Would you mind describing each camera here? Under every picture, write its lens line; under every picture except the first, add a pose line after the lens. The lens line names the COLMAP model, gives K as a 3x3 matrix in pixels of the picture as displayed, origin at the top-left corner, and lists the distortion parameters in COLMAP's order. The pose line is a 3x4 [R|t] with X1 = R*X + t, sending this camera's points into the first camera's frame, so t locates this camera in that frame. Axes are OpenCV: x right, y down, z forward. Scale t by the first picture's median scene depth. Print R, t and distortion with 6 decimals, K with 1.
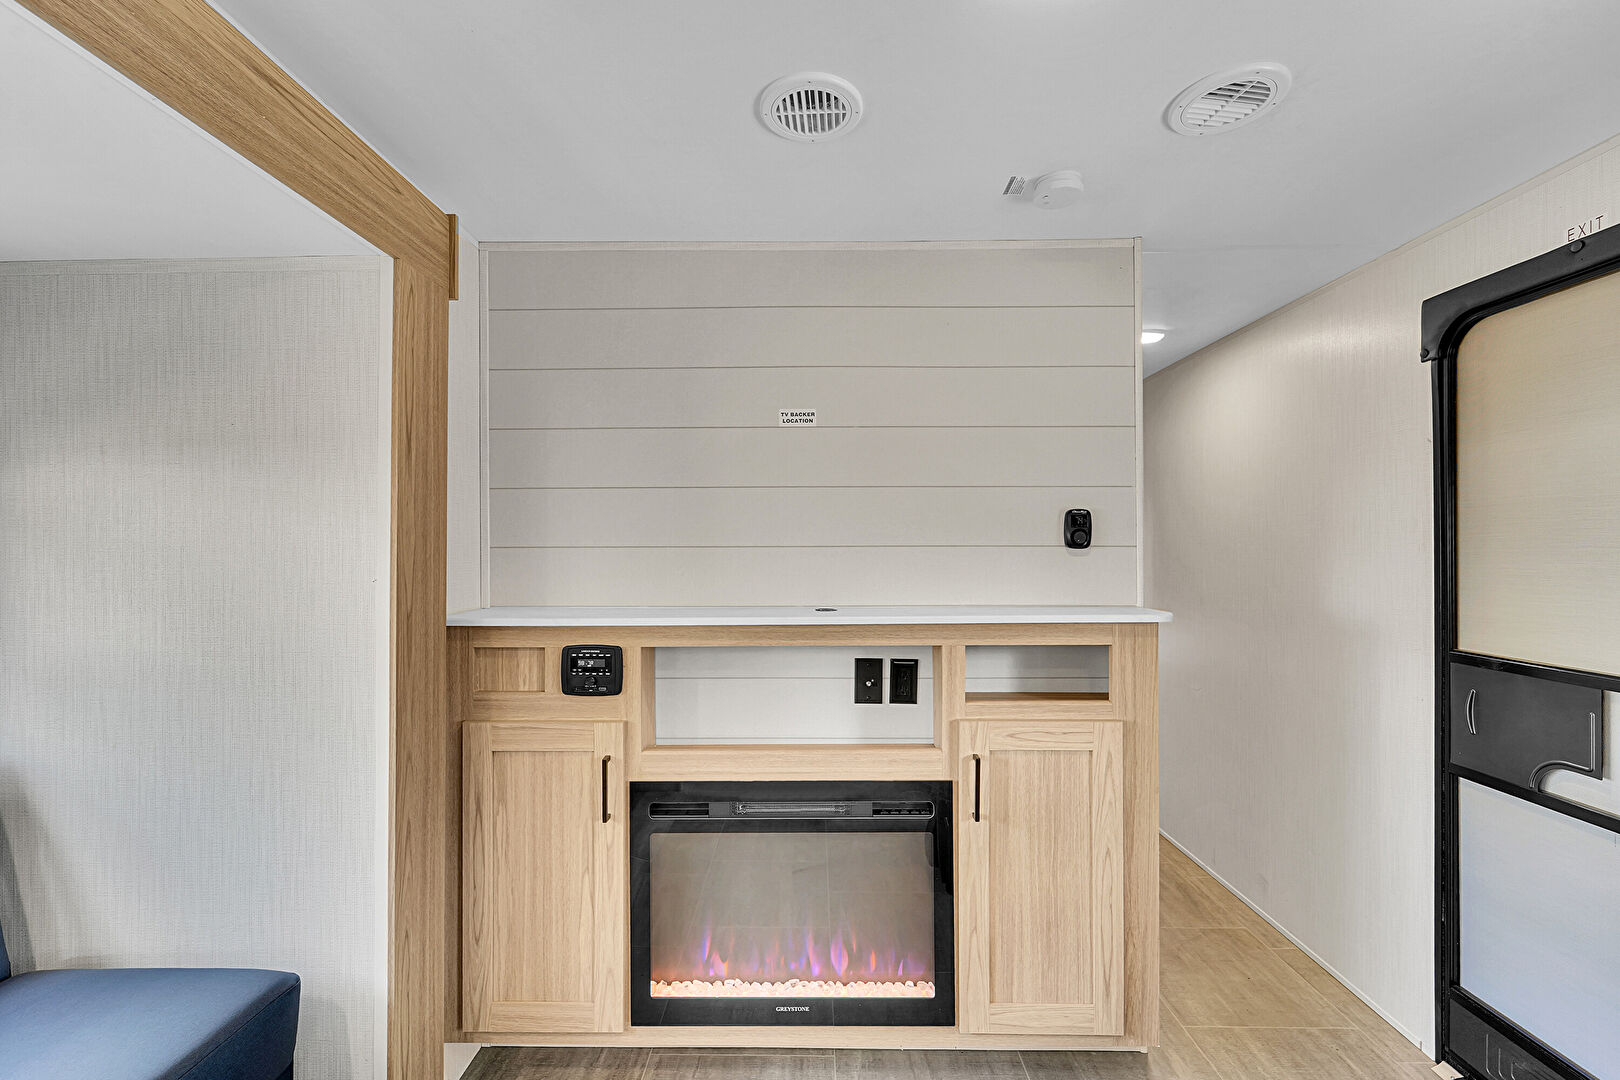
lens RADIAL K [[665.3, 0, 813.7], [0, 665.3, 549.1], [0, 0, 1]] dist [0.001688, -0.000093]
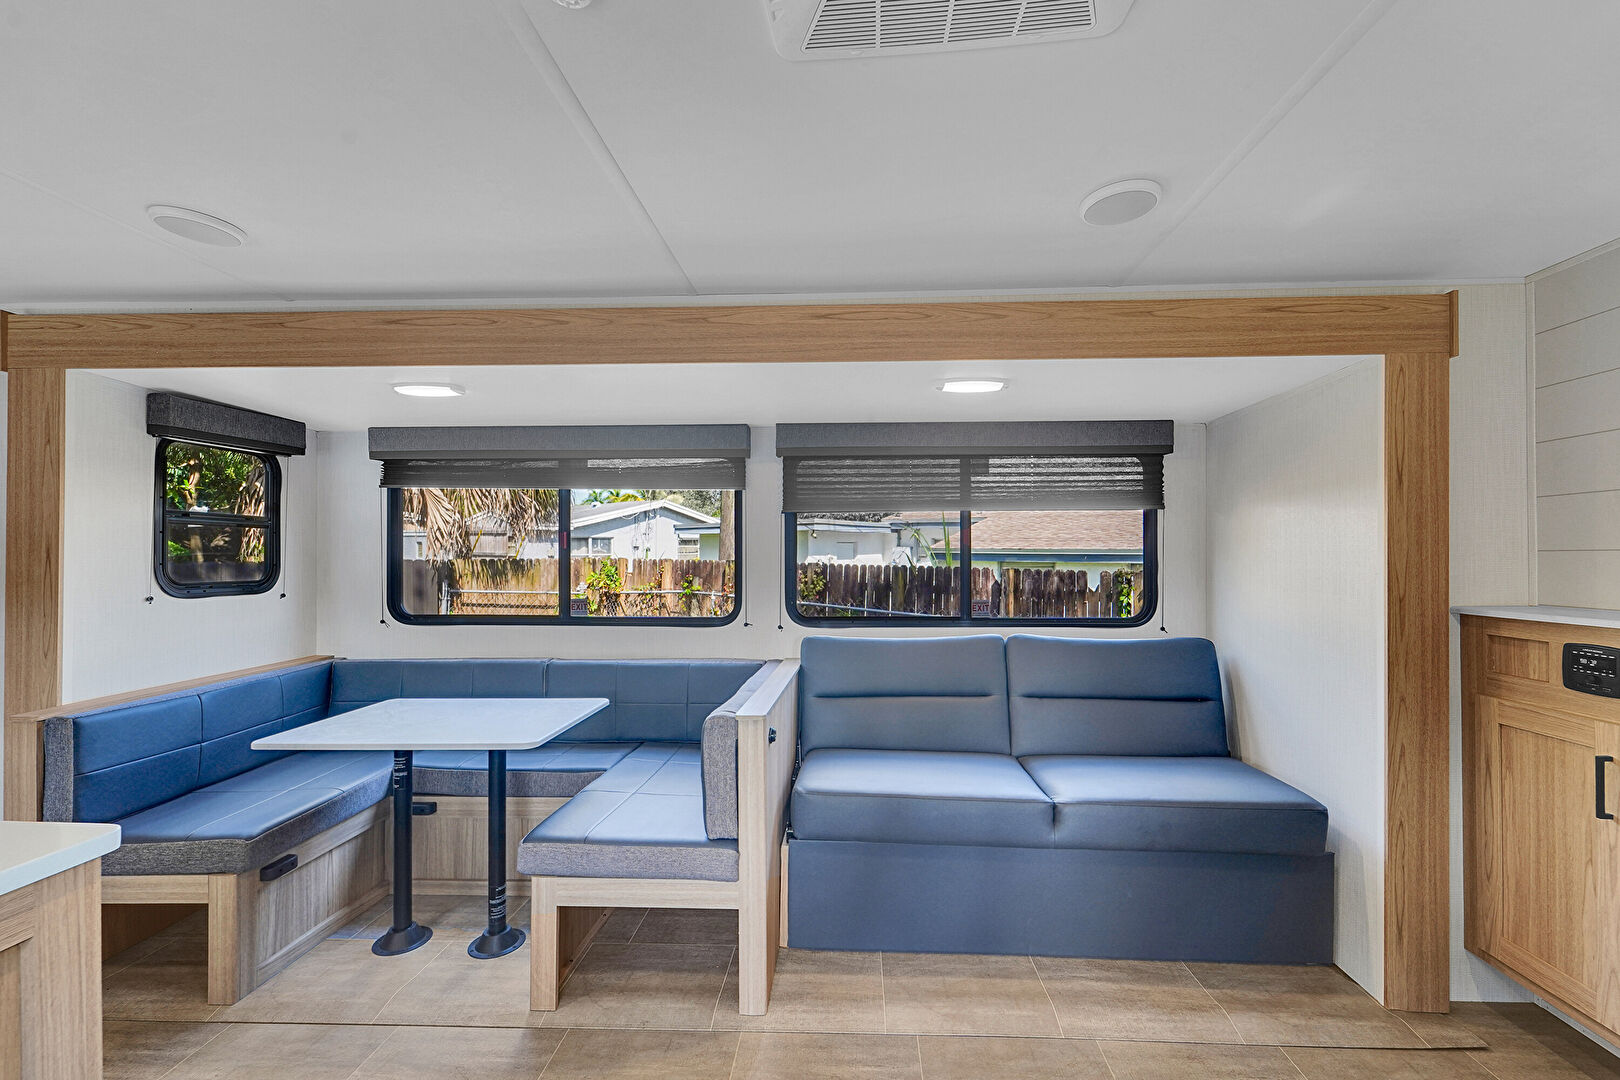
lens RADIAL K [[665.3, 0, 818.6], [0, 665.3, 550.9], [0, 0, 1]] dist [0.001688, -0.000093]
pose [[-0.047715, -0.004202, -0.998852, 0.756893], [0.002044, 0.999989, -0.004304, 0.000227], [0.998859, -0.002247, -0.047705, -0.149759]]
